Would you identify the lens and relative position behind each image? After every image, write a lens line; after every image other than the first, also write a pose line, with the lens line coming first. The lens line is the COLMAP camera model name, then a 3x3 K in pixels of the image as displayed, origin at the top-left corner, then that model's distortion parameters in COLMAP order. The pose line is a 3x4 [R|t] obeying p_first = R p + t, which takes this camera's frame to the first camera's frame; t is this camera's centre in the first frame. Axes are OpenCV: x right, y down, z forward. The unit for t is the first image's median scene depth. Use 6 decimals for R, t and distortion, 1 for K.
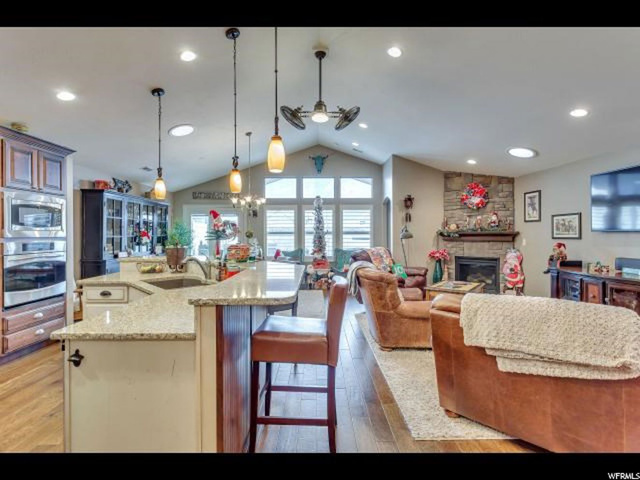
lens RADIAL K [[306.8, 0, 319.2], [0, 306.8, 234.2], [0, 0, 1]] dist [0.004162, 0.001445]
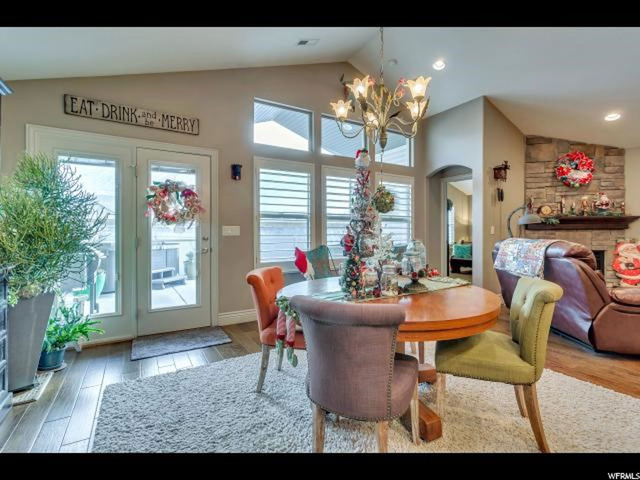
lens RADIAL K [[306.8, 0, 320.0], [0, 306.8, 234.1], [0, 0, 1]] dist [0.004162, 0.001445]
pose [[0.861008, -0.000872, 0.508591, -0.434502], [0.000714, 1.000000, 0.000507, 0.034157], [-0.508591, -0.000073, 0.861008, 0.692373]]
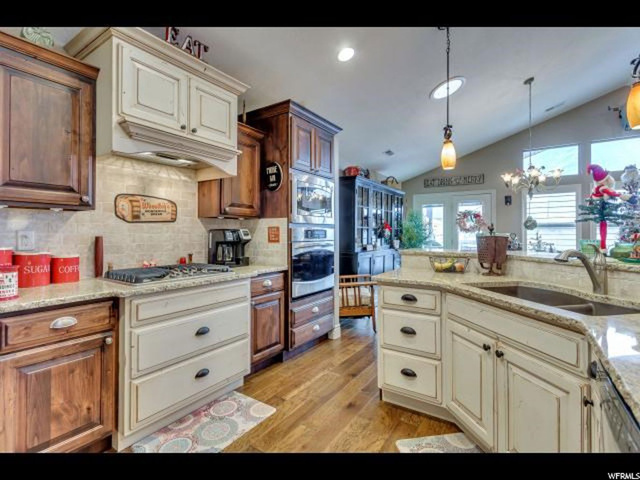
lens RADIAL K [[306.8, 0, 317.7], [0, 306.8, 232.3], [0, 0, 1]] dist [0.004162, 0.001445]
pose [[0.824874, 0.001147, -0.565315, -0.217016], [-0.003935, 0.999985, -0.003714, 0.021526], [0.565302, 0.005288, 0.824867, 0.141556]]
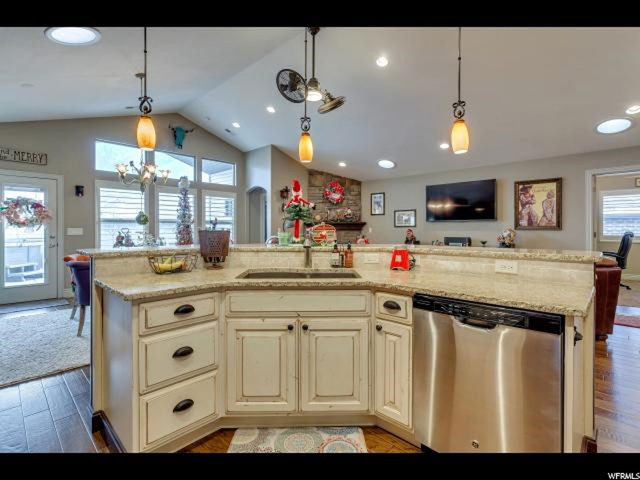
lens RADIAL K [[306.8, 0, 319.4], [0, 306.8, 230.5], [0, 0, 1]] dist [0.004162, 0.001445]
pose [[0.694919, -0.001018, 0.719087, -0.423713], [-0.000414, 0.999998, 0.001817, 0.023351], [-0.719088, -0.001560, 0.694917, 0.206778]]
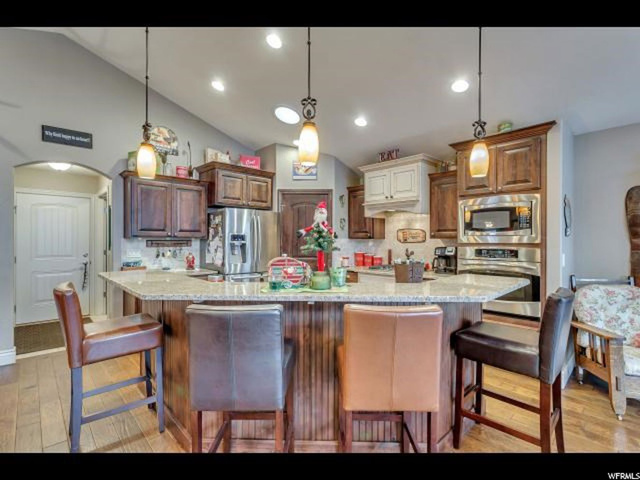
lens RADIAL K [[306.8, 0, 317.2], [0, 306.8, 238.5], [0, 0, 1]] dist [0.004162, 0.001445]
pose [[-0.727953, 0.000567, -0.685627, 0.051770], [0.000578, 1.000000, 0.000213, -0.002049], [0.685627, -0.000241, -0.727953, 0.718700]]
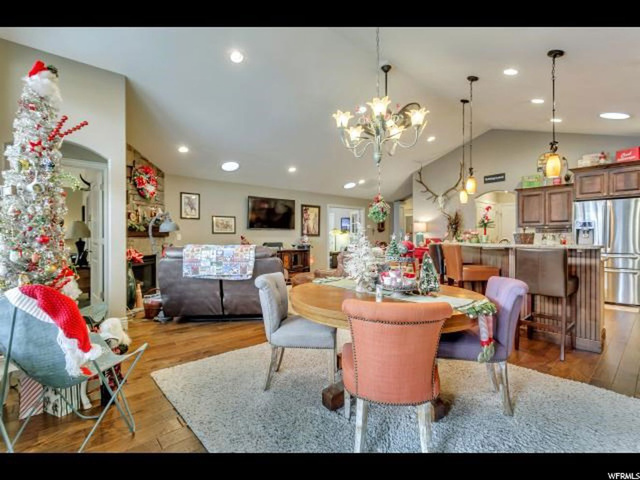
lens RADIAL K [[306.8, 0, 315.2], [0, 306.8, 239.8], [0, 0, 1]] dist [0.004162, 0.001445]
pose [[-0.640672, -0.002319, 0.767811, -0.444085], [0.004631, 0.999966, 0.006884, 0.028548], [-0.767801, 0.007966, -0.640639, 1.228888]]
